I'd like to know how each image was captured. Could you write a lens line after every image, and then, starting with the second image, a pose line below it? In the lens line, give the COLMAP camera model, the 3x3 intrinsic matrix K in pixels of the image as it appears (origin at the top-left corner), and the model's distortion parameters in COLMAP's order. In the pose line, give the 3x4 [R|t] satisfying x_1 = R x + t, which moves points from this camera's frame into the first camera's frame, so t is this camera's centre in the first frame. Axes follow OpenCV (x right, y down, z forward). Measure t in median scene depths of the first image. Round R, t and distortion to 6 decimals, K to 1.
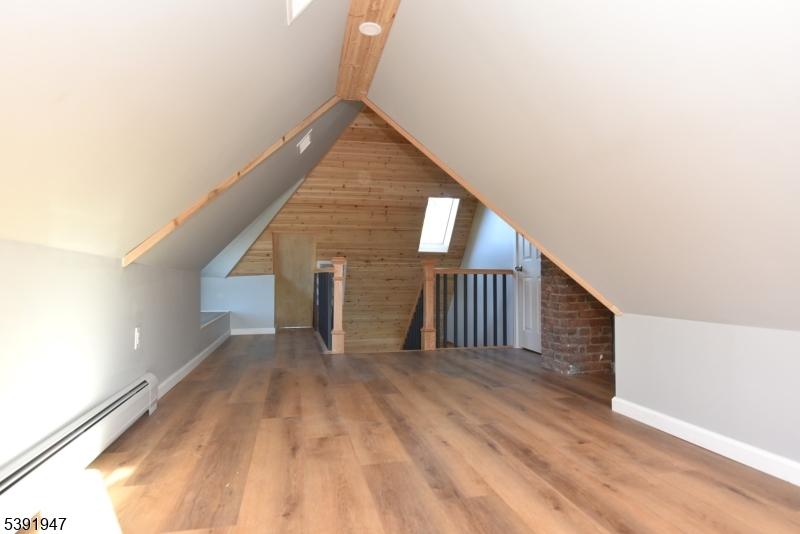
lens RADIAL K [[381.6, 0, 400.0], [0, 381.6, 267.0], [0, 0, 1]] dist [-0.000453, -0.000427]
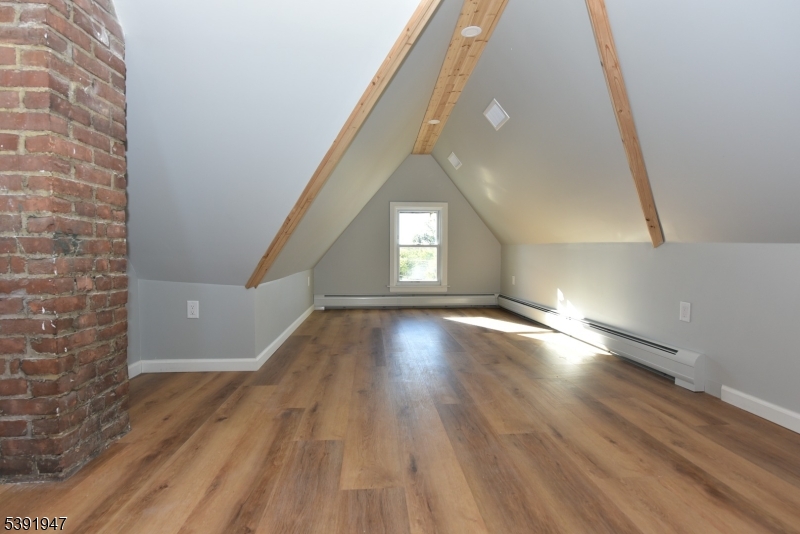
lens RADIAL K [[381.6, 0, 400.0], [0, 381.6, 267.0], [0, 0, 1]] dist [-0.000453, -0.000427]
pose [[-0.985497, -0.006572, 0.169564, -0.043592], [-0.005048, 0.999943, 0.009415, 0.032553], [-0.169616, 0.008422, -0.985474, 1.404508]]
